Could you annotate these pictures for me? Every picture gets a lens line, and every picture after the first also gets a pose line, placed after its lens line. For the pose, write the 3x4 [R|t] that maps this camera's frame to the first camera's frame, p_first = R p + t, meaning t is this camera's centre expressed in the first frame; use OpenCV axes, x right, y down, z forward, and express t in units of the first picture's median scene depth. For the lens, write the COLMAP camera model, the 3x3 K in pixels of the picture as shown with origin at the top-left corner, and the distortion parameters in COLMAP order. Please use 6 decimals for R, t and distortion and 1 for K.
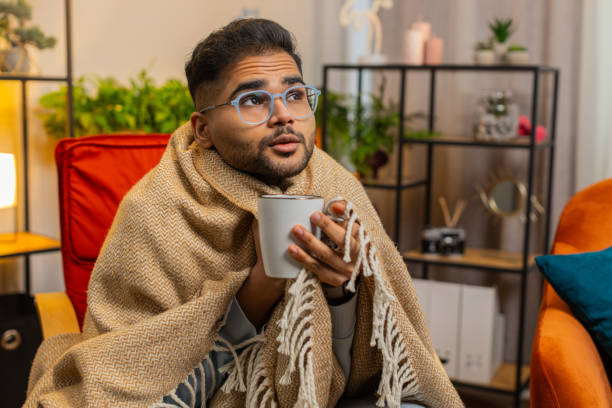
lens RADIAL K [[782.8, 0, 305.9], [0, 782.8, 216.0], [0, 0, 1]] dist [0.024355, 0.036271]
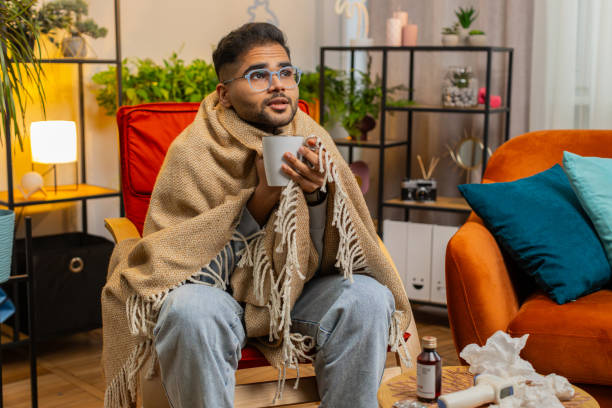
lens RADIAL K [[813.8, 0, 306.0], [0, 813.8, 204.0], [0, 0, 1]] dist [-0.001223, 0.023496]
pose [[0.999656, -0.005467, -0.025659, 0.033496], [0.005666, 0.999954, 0.007719, 0.046217], [0.025616, -0.007862, 0.999641, -0.298703]]
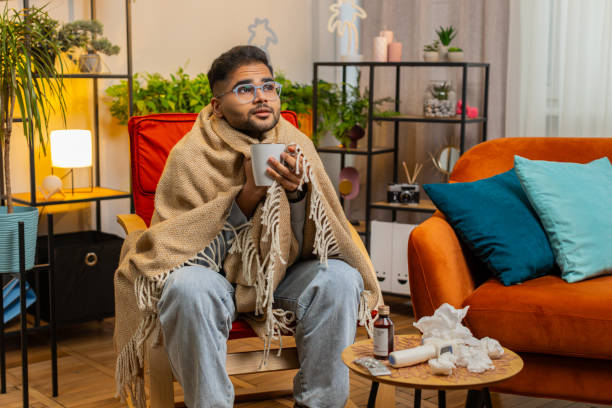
lens RADIAL K [[813.8, 0, 306.0], [0, 813.8, 204.0], [0, 0, 1]] dist [-0.001223, 0.023496]
pose [[0.999246, -0.004307, -0.038581, 0.067318], [0.004096, 0.999976, -0.005550, 0.061941], [0.038604, 0.005388, 0.999240, -0.427652]]
